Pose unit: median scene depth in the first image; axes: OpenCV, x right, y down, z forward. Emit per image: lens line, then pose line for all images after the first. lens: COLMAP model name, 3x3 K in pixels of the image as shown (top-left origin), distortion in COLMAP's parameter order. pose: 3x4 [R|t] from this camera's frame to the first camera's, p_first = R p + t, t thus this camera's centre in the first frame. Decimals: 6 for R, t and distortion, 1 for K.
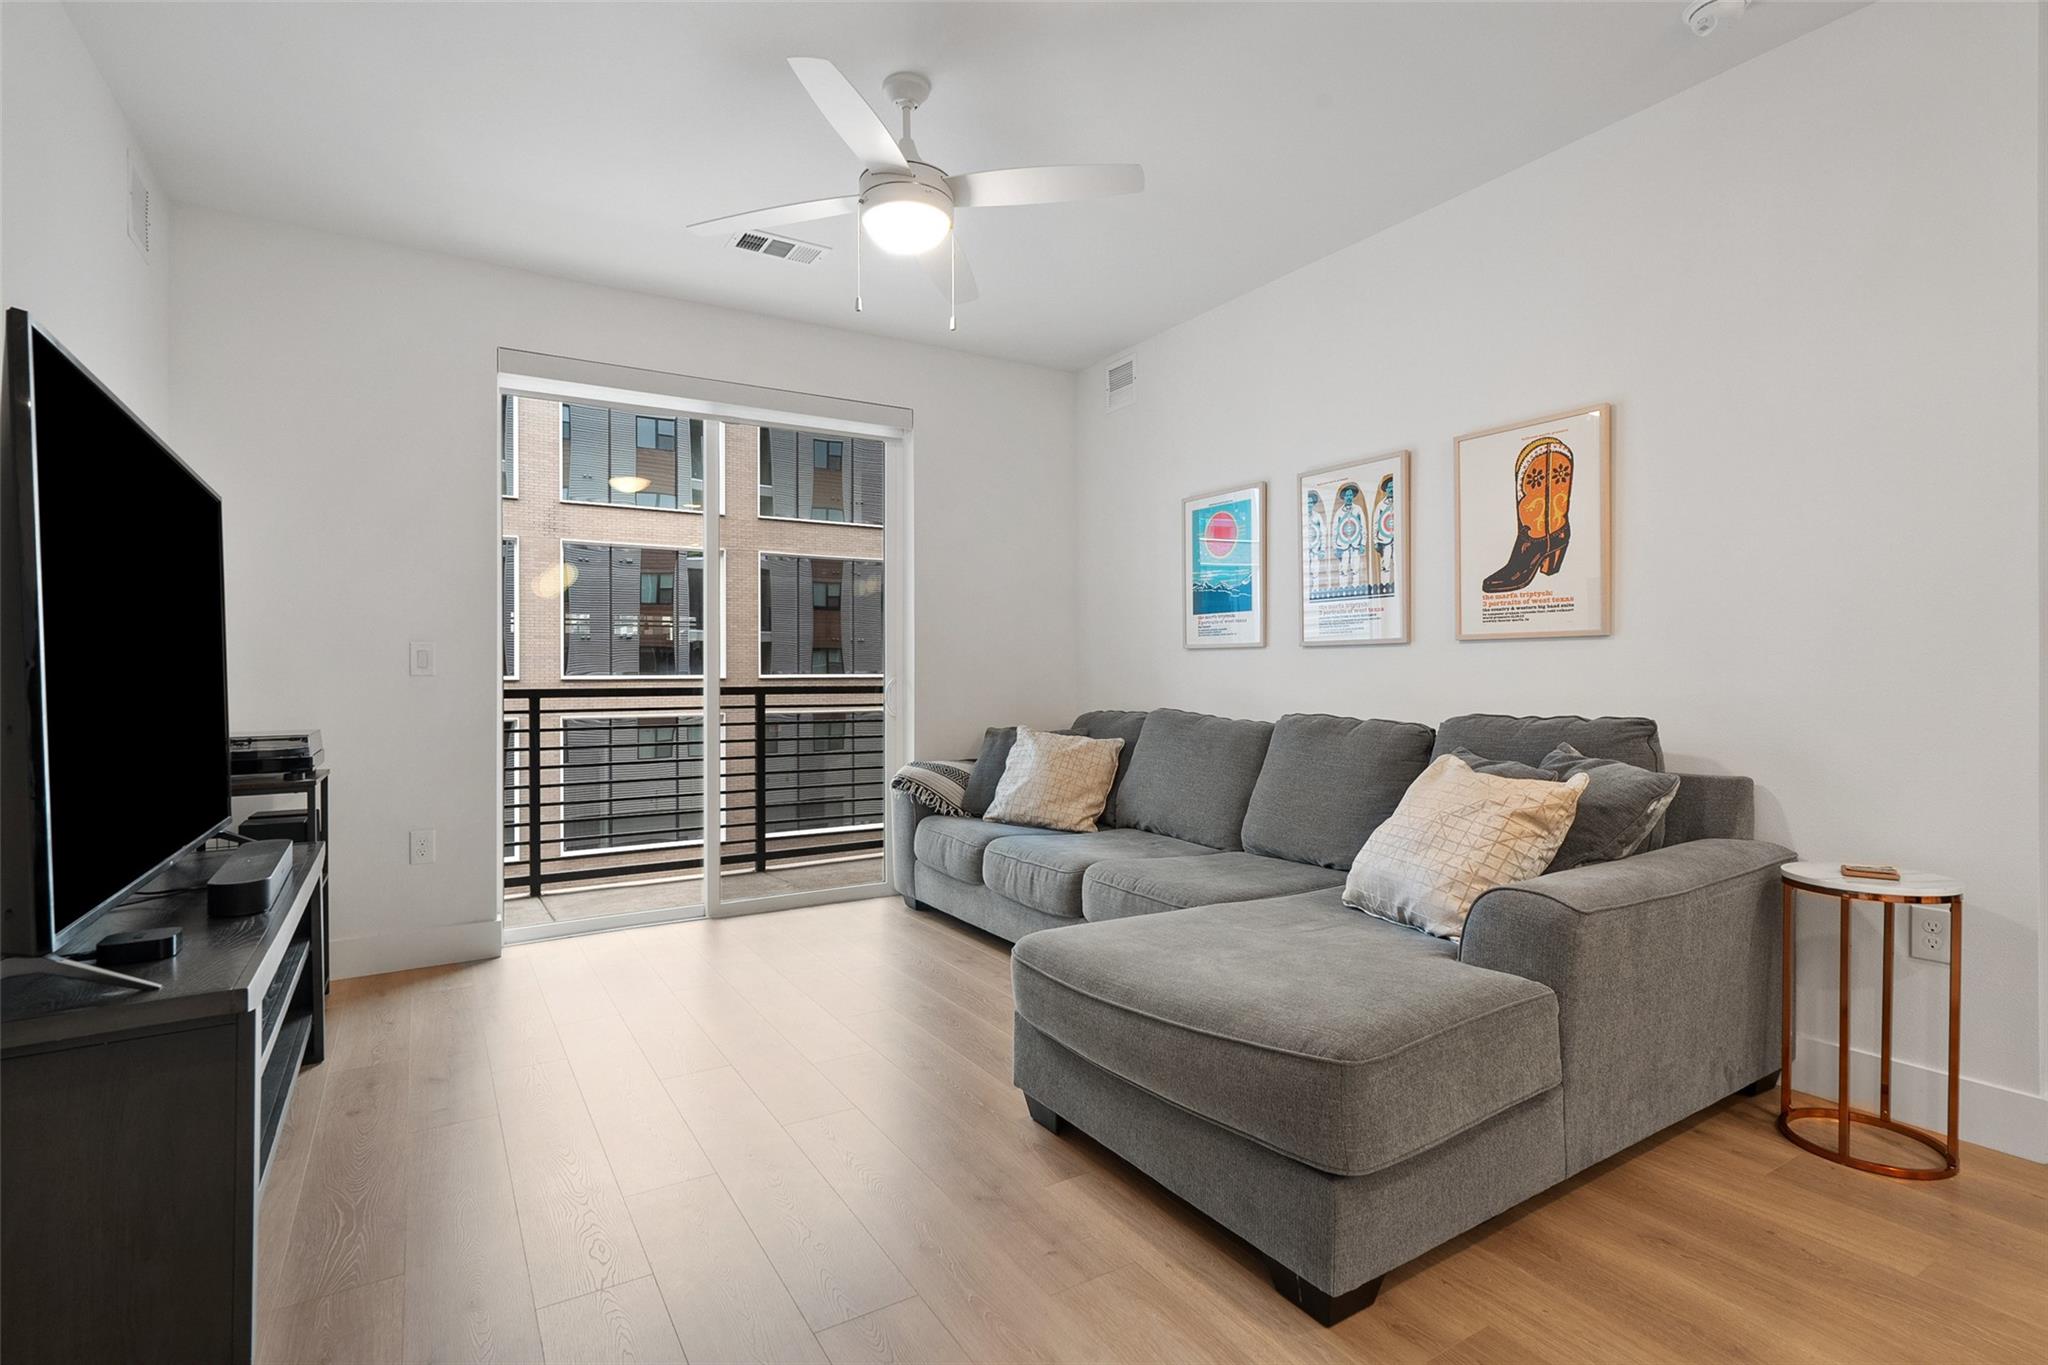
lens RADIAL K [[995.4, 0, 1020.6], [0, 995.4, 690.5], [0, 0, 1]] dist [-0.002759, 0.000269]
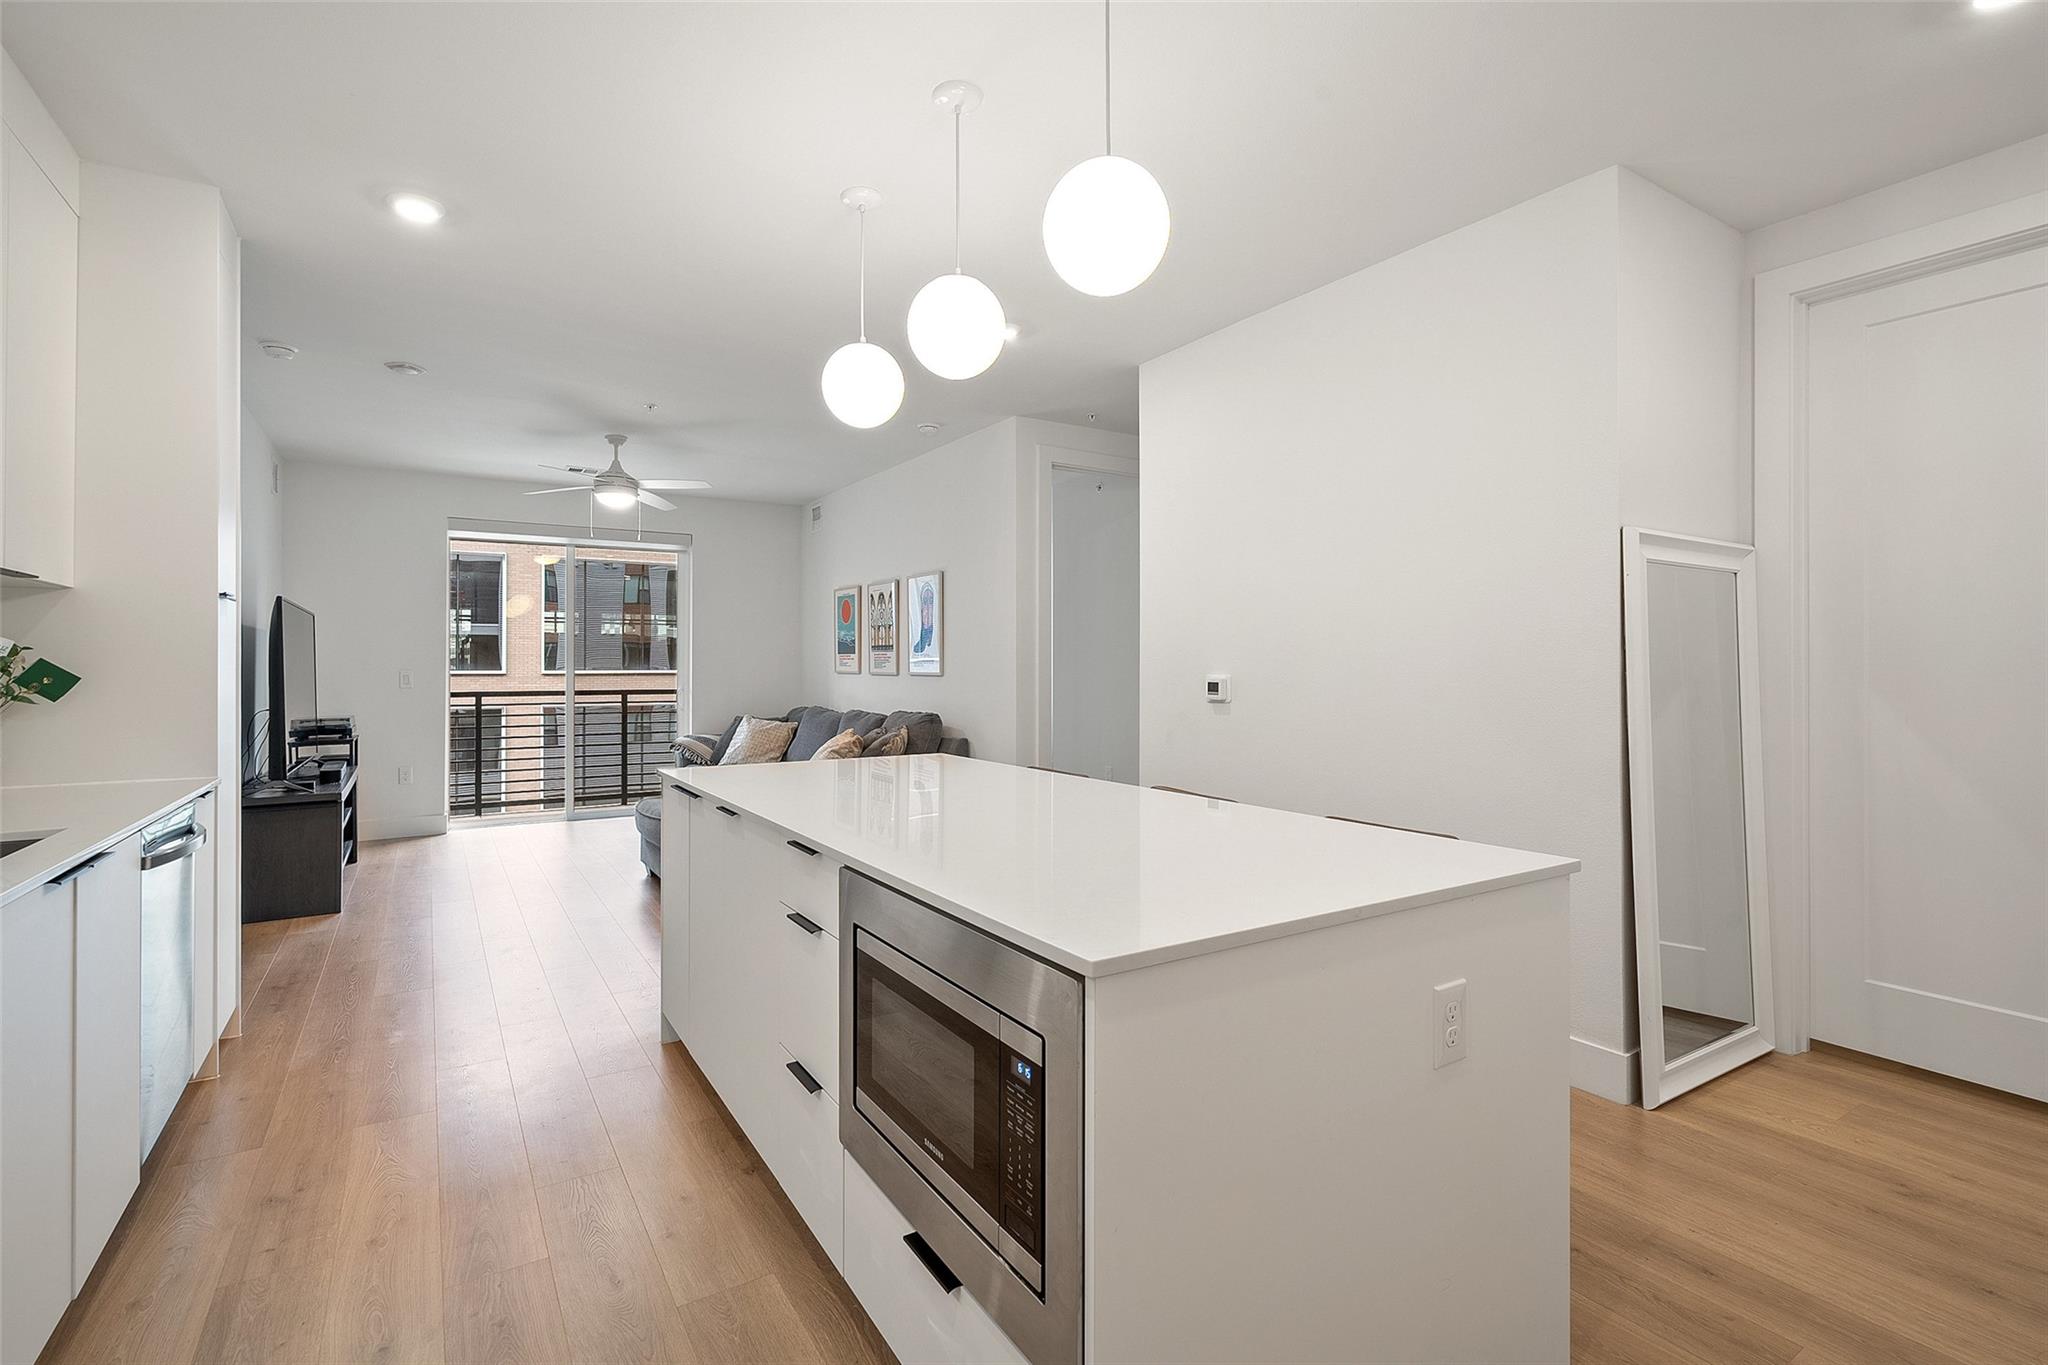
lens RADIAL K [[948.1, 0, 1017.9], [0, 948.1, 669.8], [0, 0, 1]] dist [-0.000761, -0.000073]
pose [[0.999922, 0.004643, 0.011627, 0.487094], [-0.004527, 0.999940, -0.009979, -0.031569], [-0.011673, 0.009926, 0.999883, -0.739276]]
